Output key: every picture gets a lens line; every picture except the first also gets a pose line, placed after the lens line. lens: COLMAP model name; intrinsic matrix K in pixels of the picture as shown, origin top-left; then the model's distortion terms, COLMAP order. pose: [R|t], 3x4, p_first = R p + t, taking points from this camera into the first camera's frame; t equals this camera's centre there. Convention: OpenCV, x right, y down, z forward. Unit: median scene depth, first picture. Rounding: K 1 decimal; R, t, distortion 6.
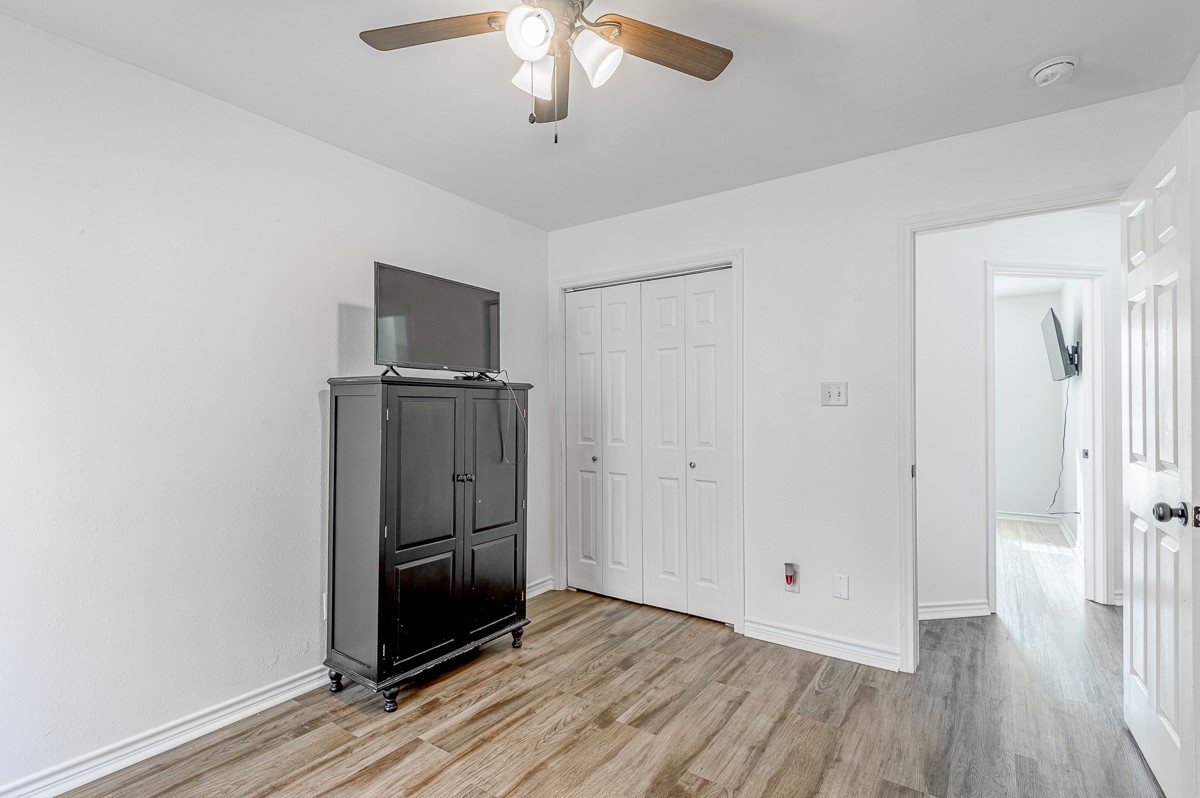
lens RADIAL K [[557.0, 0, 598.5], [0, 557.0, 400.7], [0, 0, 1]] dist [-0.004321, -0.000922]
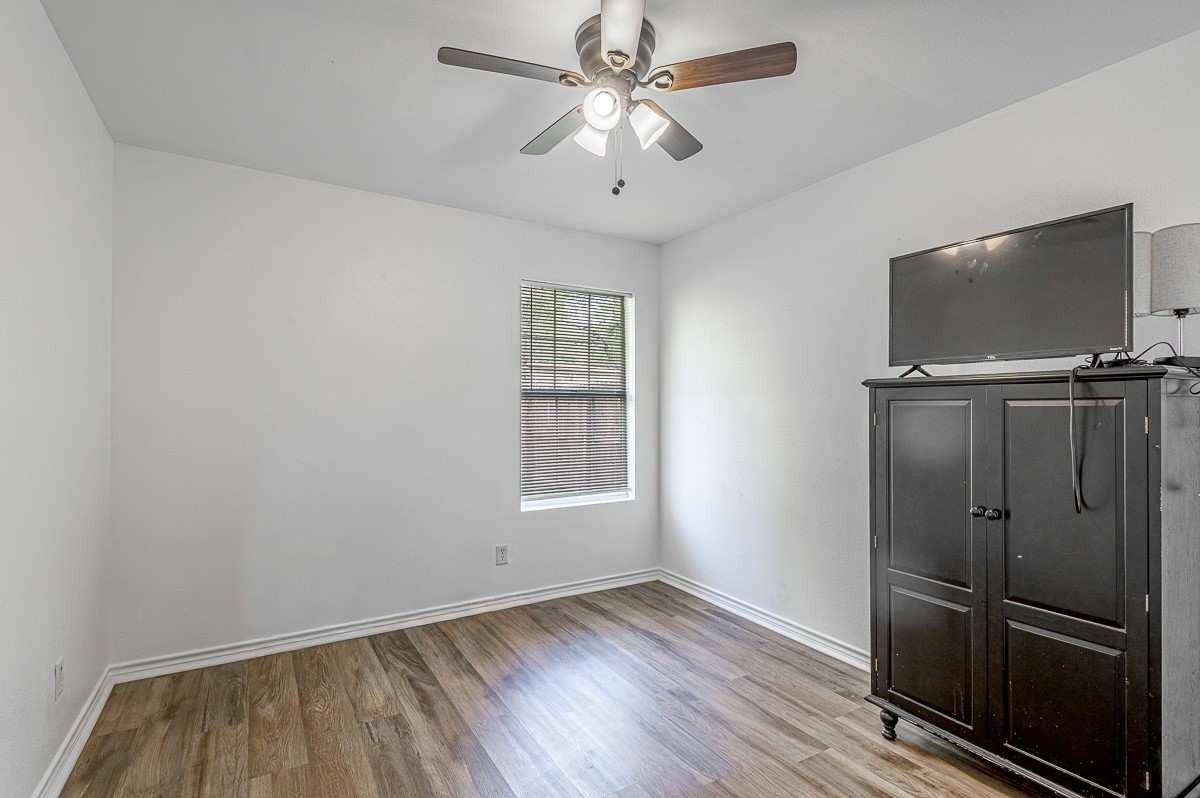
lens RADIAL K [[557.0, 0, 597.7], [0, 557.0, 403.4], [0, 0, 1]] dist [-0.004321, -0.000922]
pose [[-0.400607, -0.010149, -0.916194, 0.719160], [0.003135, 0.999918, -0.012448, 0.009388], [0.916245, -0.007859, -0.400542, 0.988939]]
